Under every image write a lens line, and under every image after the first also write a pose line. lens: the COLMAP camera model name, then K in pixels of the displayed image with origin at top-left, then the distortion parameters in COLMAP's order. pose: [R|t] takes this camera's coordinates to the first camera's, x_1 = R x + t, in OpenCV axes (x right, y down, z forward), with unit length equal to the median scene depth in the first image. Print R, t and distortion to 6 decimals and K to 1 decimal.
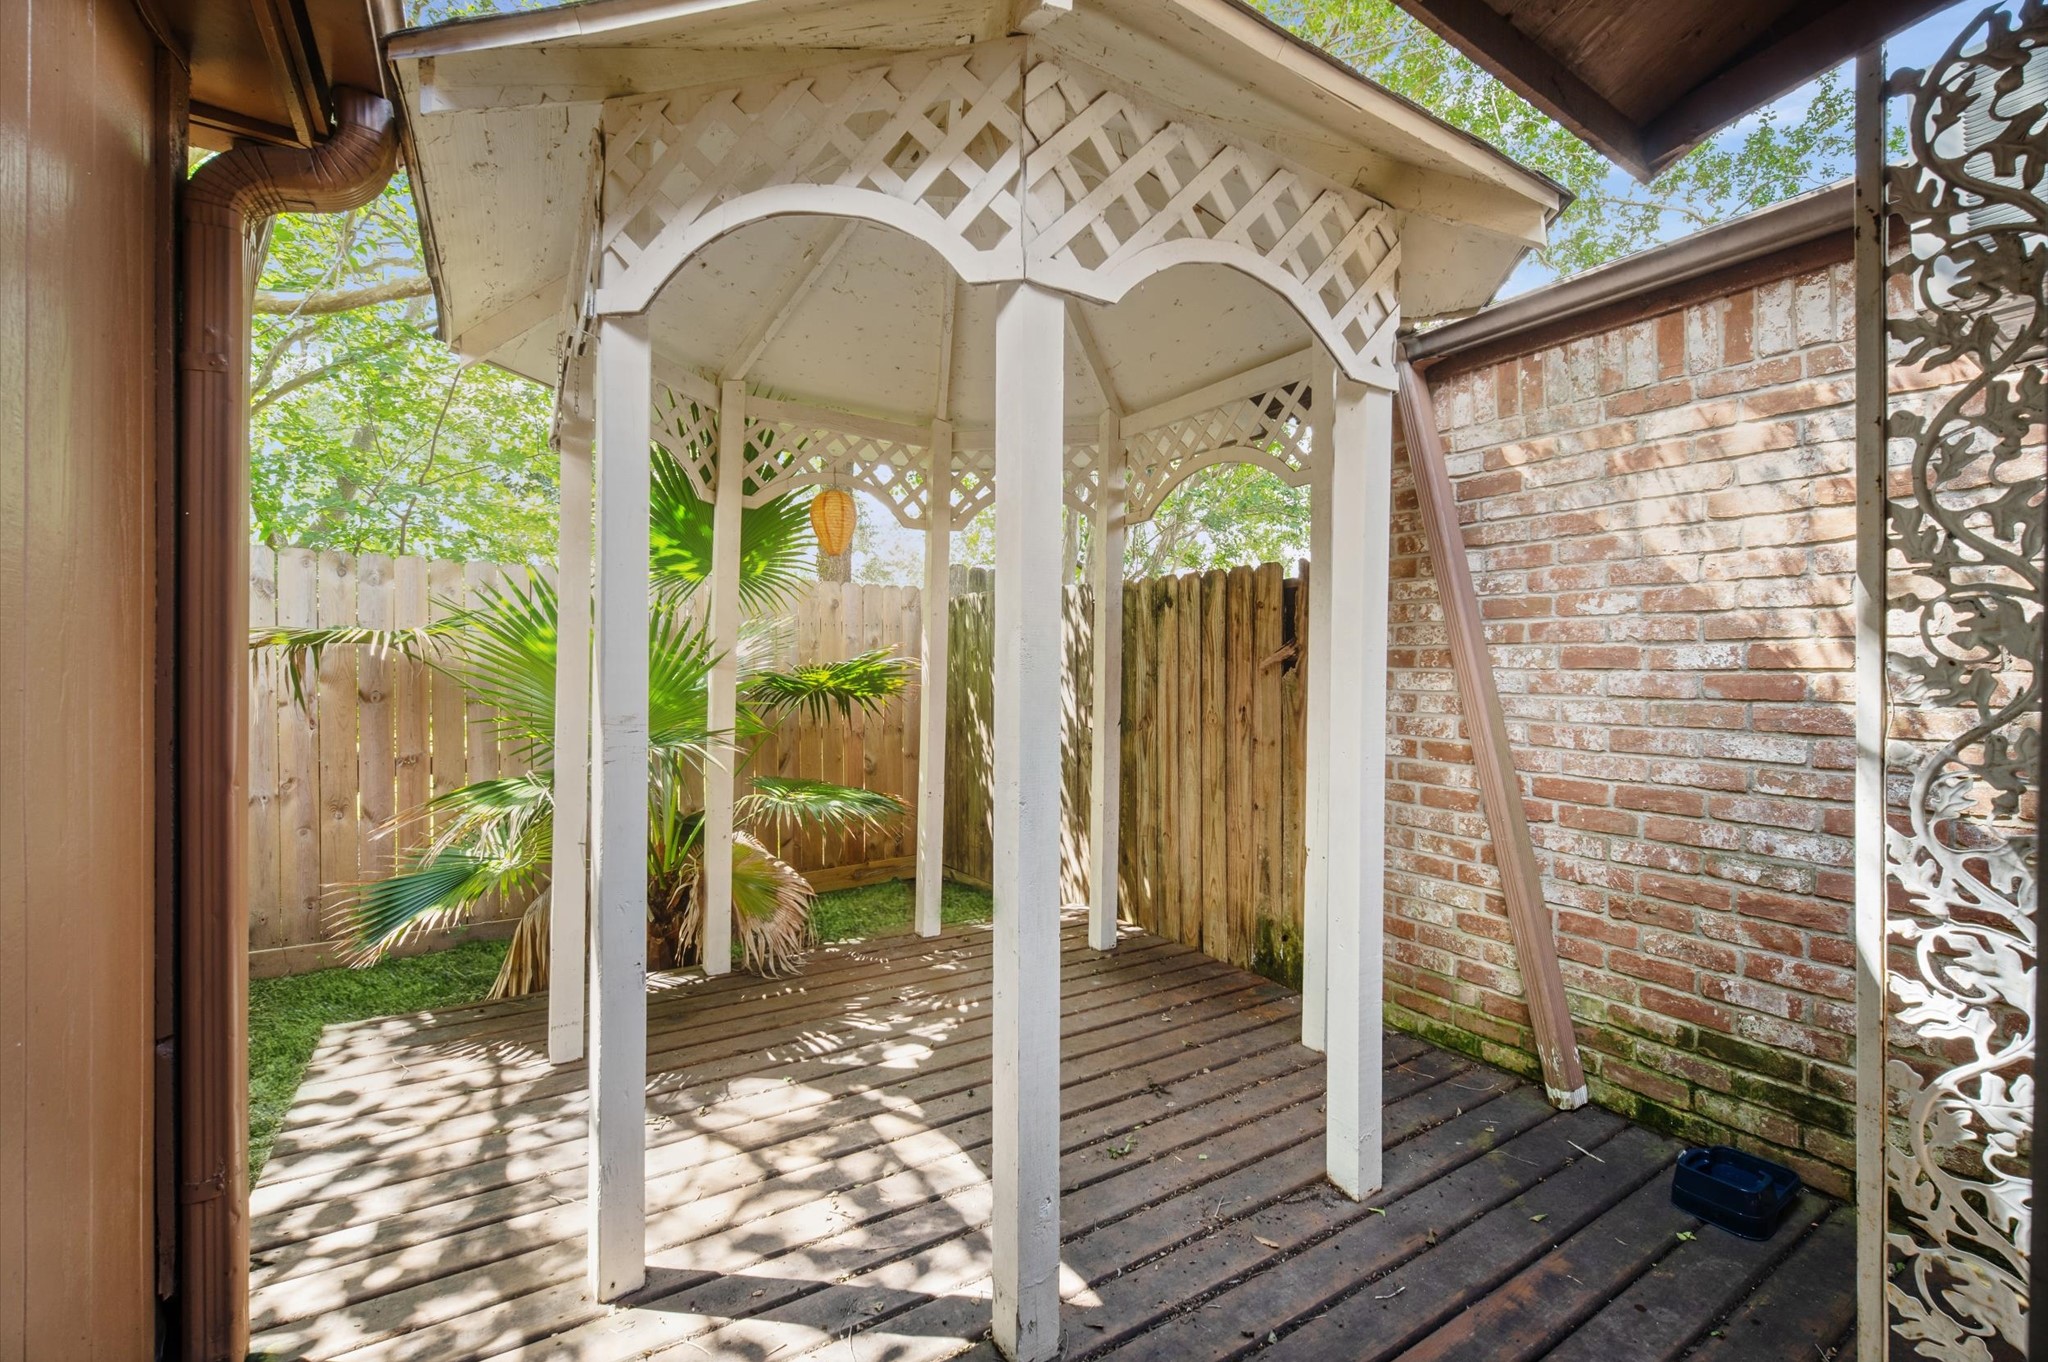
lens RADIAL K [[837.9, 0, 1022.5], [0, 837.9, 675.0], [0, 0, 1]] dist [-0.002939, -0.000523]
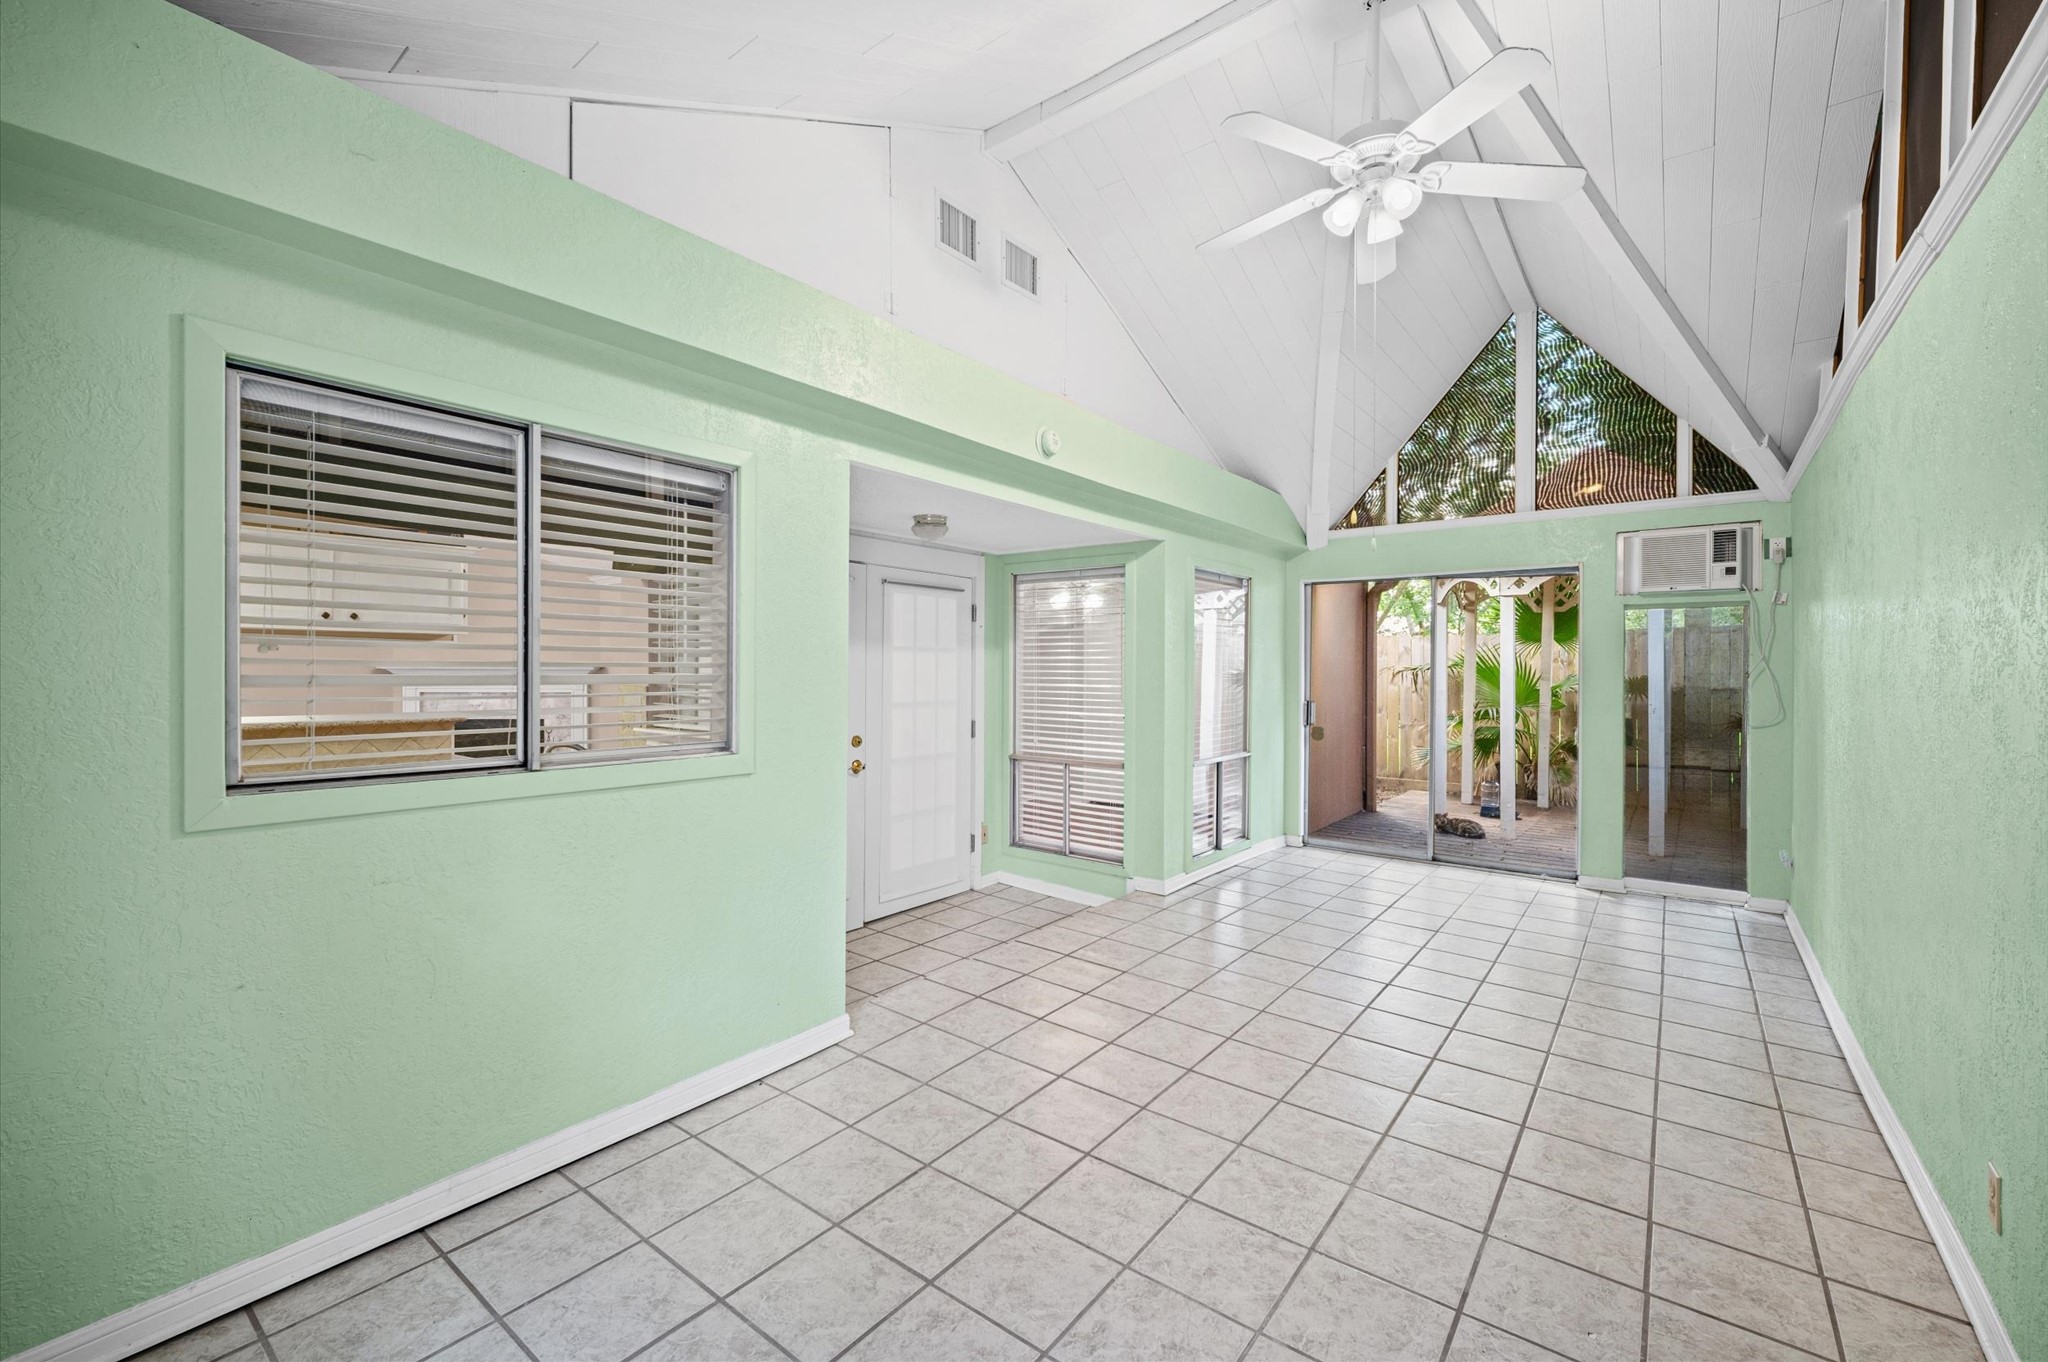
lens RADIAL K [[837.9, 0, 1025.5], [0, 837.9, 681.1], [0, 0, 1]] dist [-0.002939, -0.000523]
pose [[0.347855, 0.005760, -0.937531, 1.390310], [-0.005867, 0.999975, 0.003967, -0.004028], [0.937530, 0.004120, 0.347880, -1.259978]]
